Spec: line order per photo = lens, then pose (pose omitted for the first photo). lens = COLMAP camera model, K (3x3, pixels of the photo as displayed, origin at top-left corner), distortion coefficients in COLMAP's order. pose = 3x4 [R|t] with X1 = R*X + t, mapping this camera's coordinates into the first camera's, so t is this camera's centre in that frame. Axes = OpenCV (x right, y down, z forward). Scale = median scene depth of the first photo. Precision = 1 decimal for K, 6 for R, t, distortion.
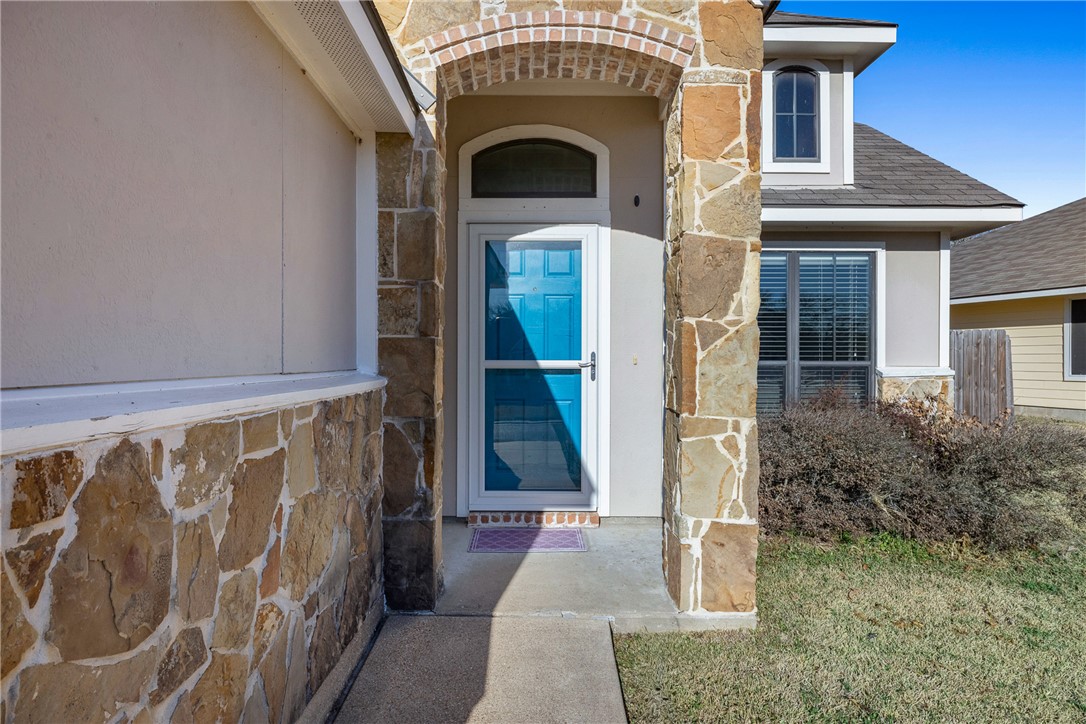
lens RADIAL K [[604.0, 0, 545.4], [0, 604.0, 363.8], [0, 0, 1]] dist [0.000475, -0.000524]
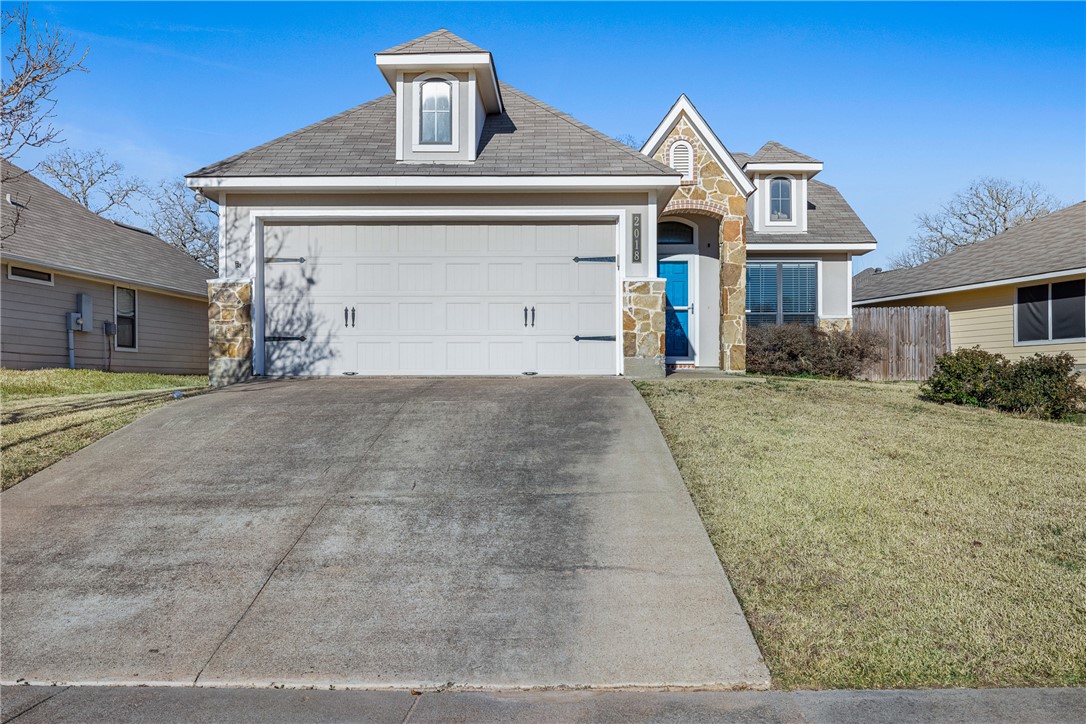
lens RADIAL K [[860.7, 0, 549.9], [0, 860.7, 384.8], [0, 0, 1]] dist [-0.019611, 0.001816]
pose [[0.999891, -0.003870, -0.014240, -0.488723], [0.003741, 0.999952, -0.009076, 0.366343], [0.014275, 0.009022, 0.999857, -2.736407]]
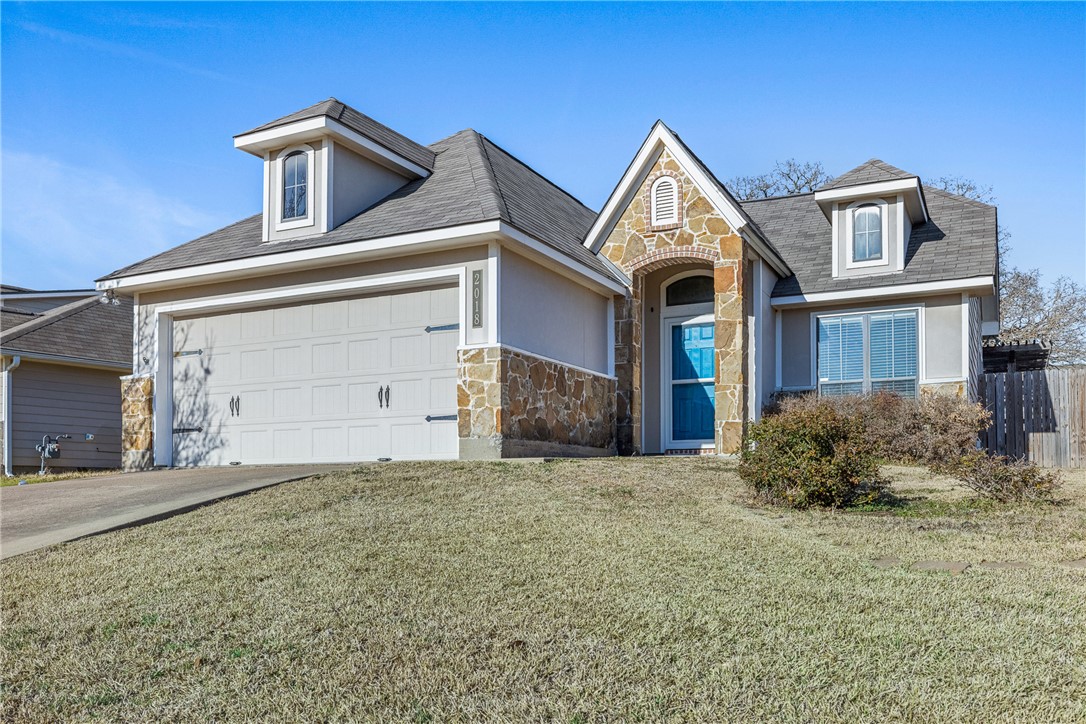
lens RADIAL K [[920.7, 0, 552.3], [0, 920.7, 467.1], [0, 0, 1]] dist [-0.007600, 0.002348]
pose [[0.893141, -0.018703, -0.449388, 1.002212], [0.004314, 0.999445, -0.033023, 0.415530], [0.449756, 0.027556, 0.892726, -2.152062]]
